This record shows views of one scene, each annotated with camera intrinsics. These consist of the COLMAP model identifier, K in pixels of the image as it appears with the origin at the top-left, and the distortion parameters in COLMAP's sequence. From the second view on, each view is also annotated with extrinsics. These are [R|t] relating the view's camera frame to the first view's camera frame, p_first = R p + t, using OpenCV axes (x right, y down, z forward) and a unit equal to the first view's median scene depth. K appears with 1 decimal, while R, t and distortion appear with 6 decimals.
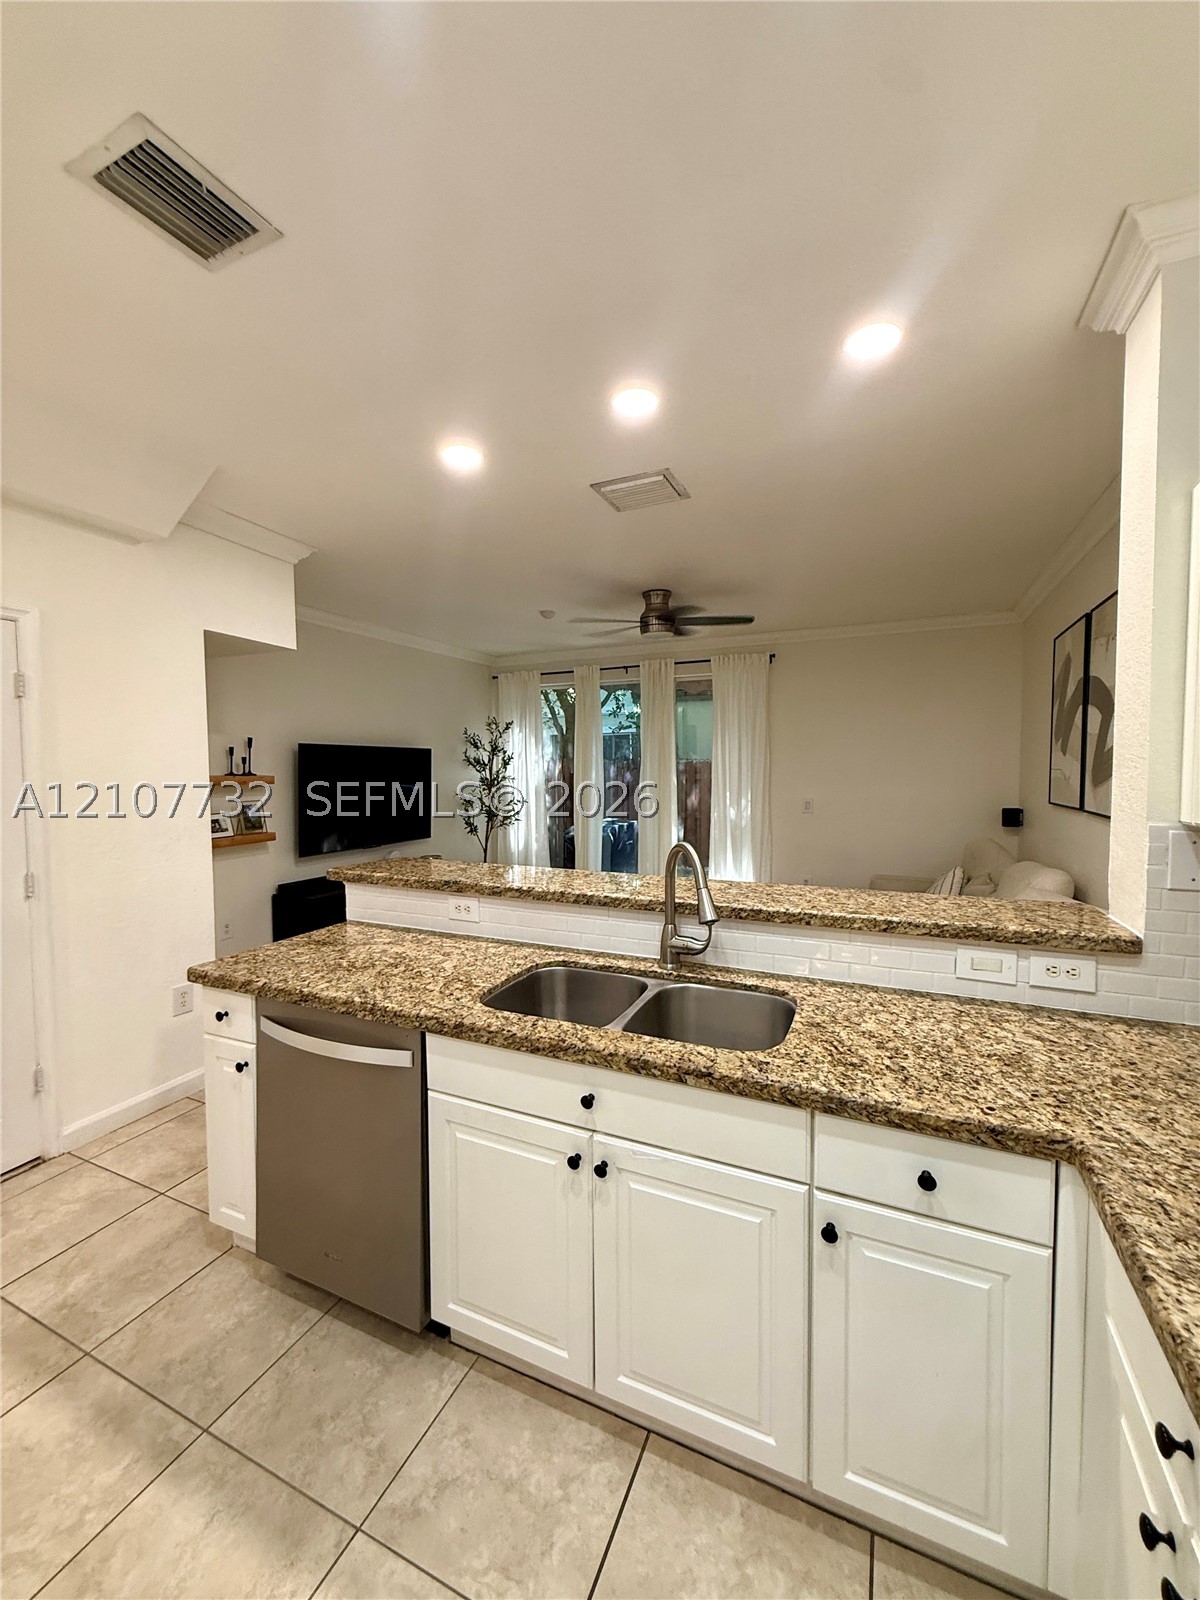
lens RADIAL K [[644.7, 0, 597.2], [0, 644.7, 795.2], [0, 0, 1]] dist [0.003009, 0.000059]
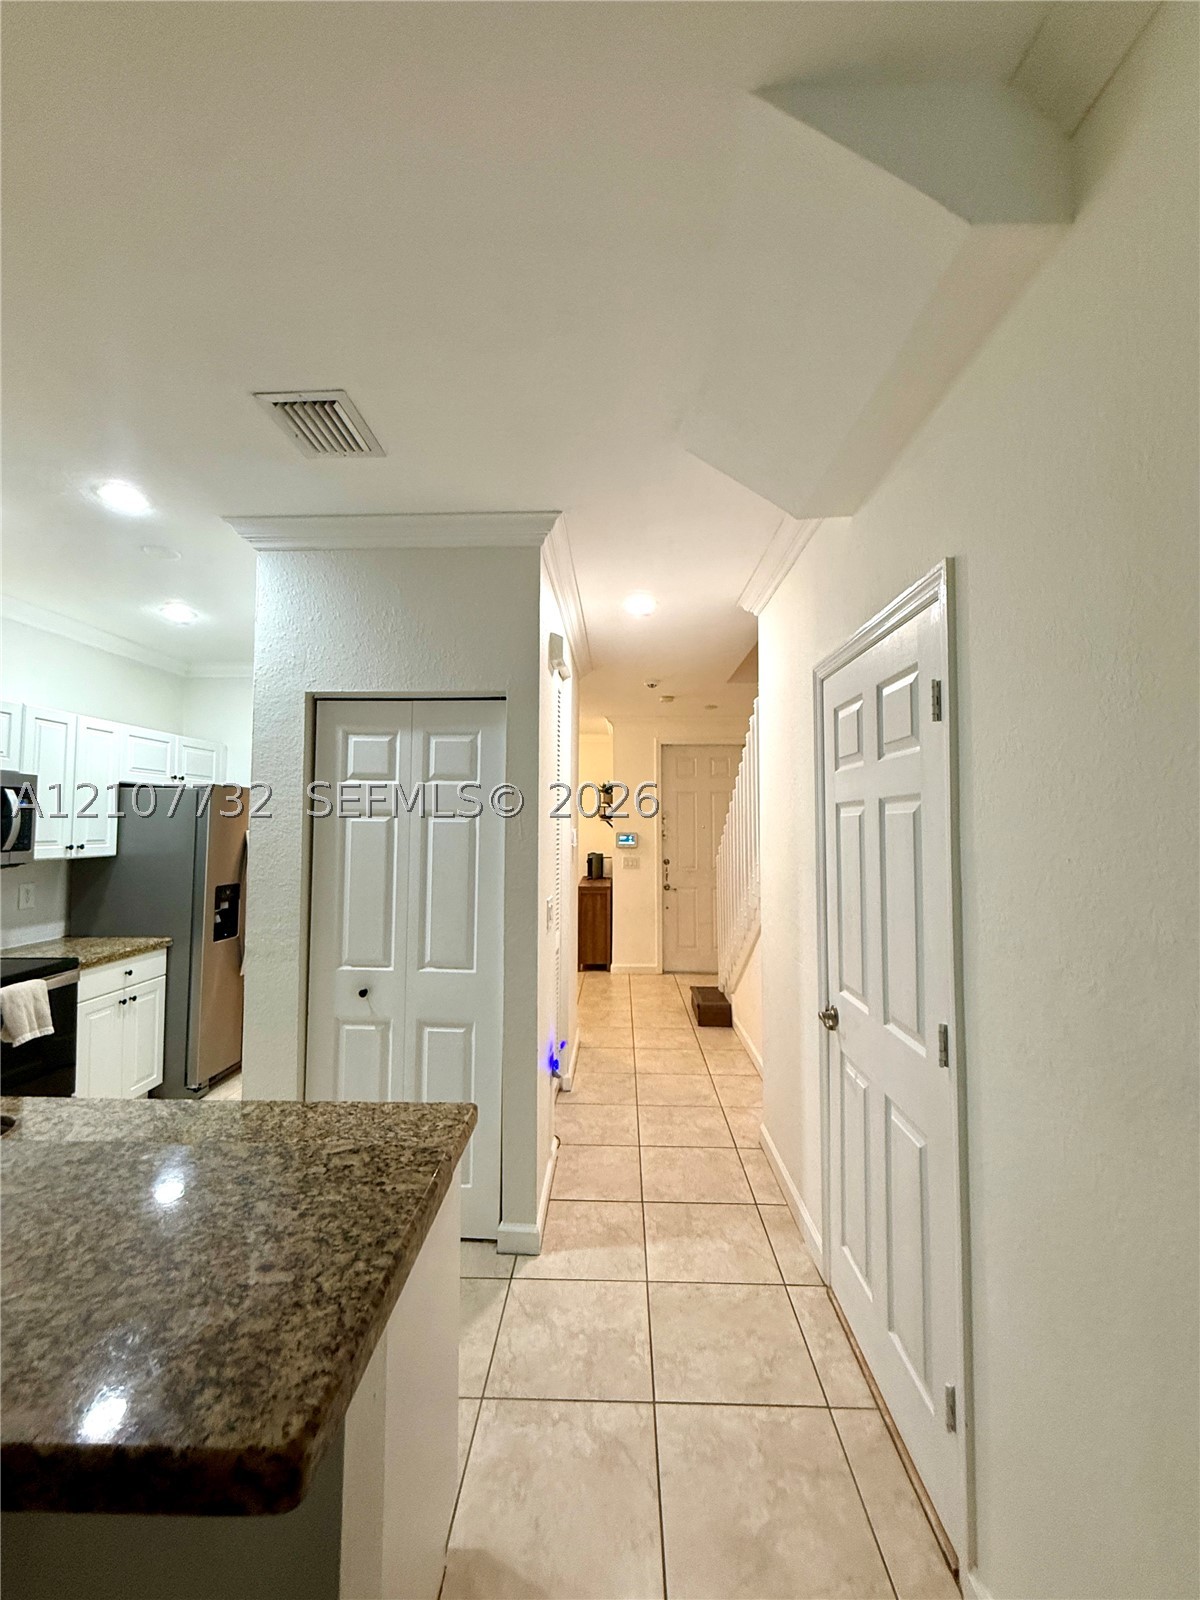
lens RADIAL K [[644.7, 0, 601.0], [0, 644.7, 793.3], [0, 0, 1]] dist [0.003009, 0.000059]
pose [[-0.919007, -0.016077, -0.393912, -0.471528], [-0.016602, 0.999860, -0.002075, -0.102407], [0.393890, 0.004633, -0.919146, 1.793743]]
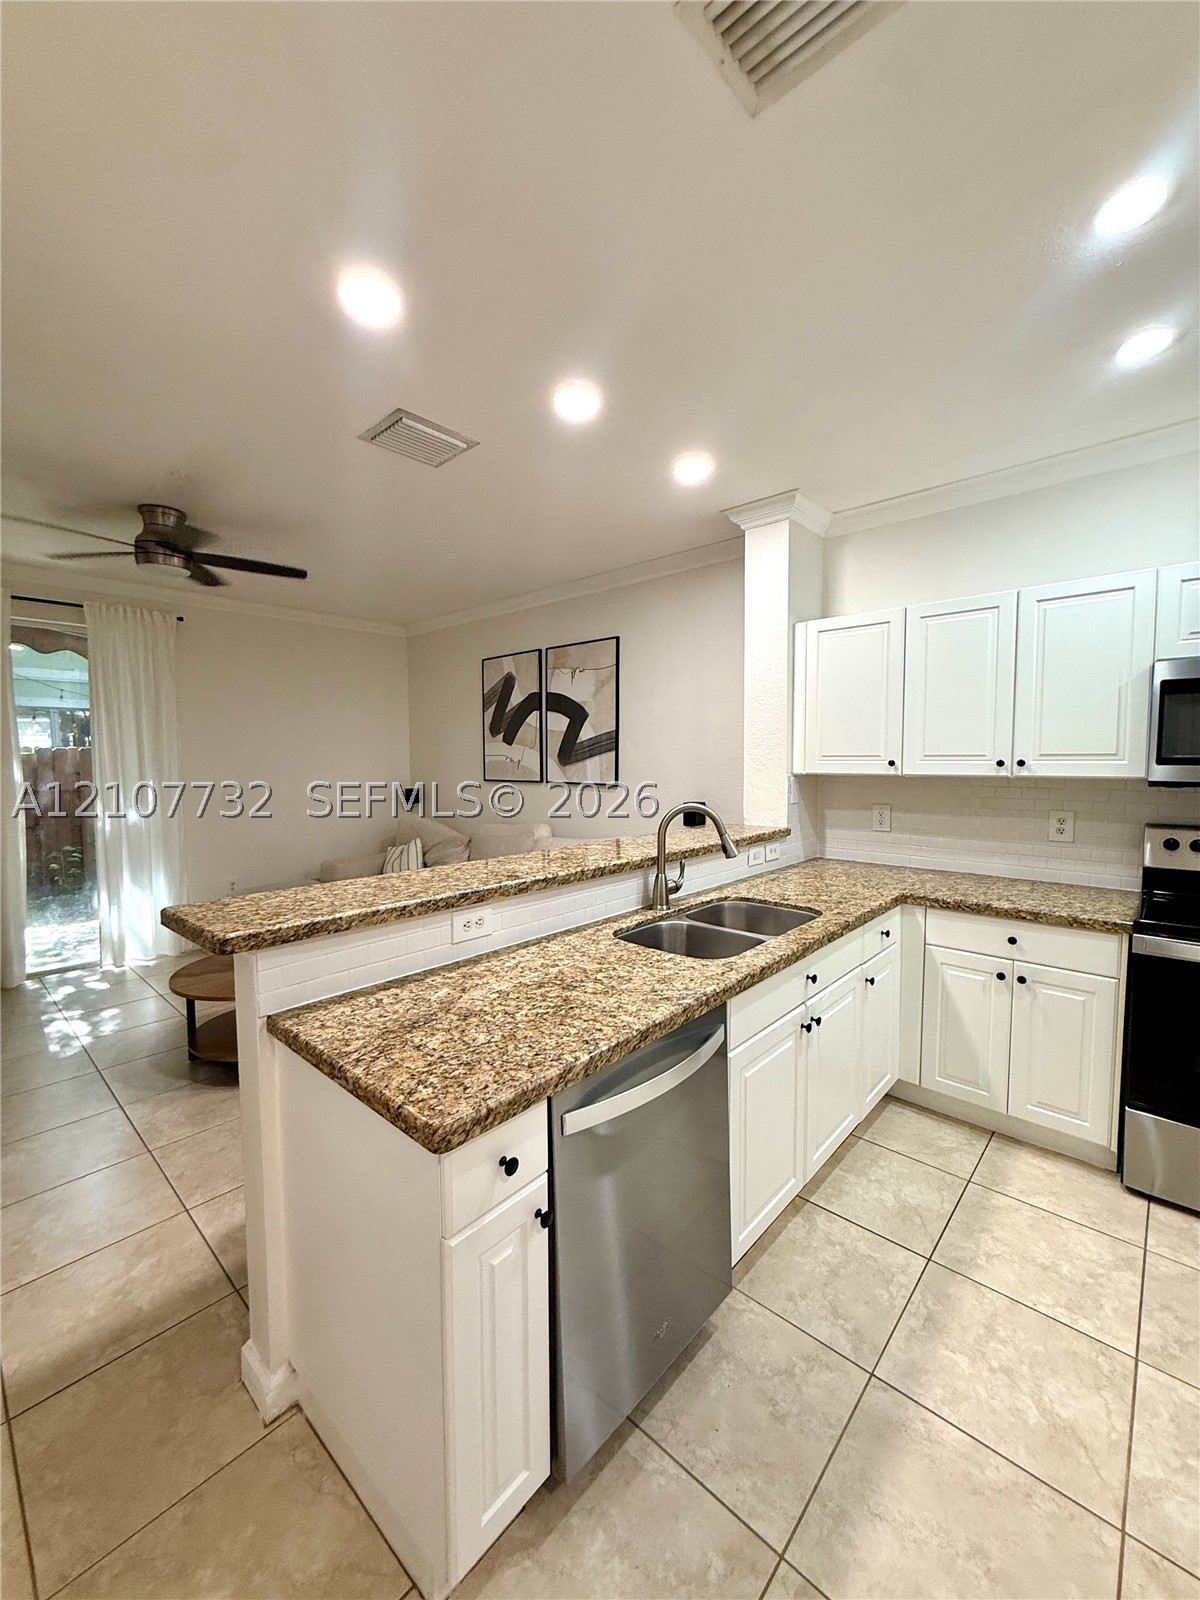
lens RADIAL K [[644.7, 0, 607.7], [0, 644.7, 792.2], [0, 0, 1]] dist [0.003009, 0.000059]
pose [[0.292118, -0.051895, 0.954973, -1.080846], [0.045108, 0.998163, 0.040444, -0.008948], [-0.955318, 0.031262, 0.293922, 0.731301]]
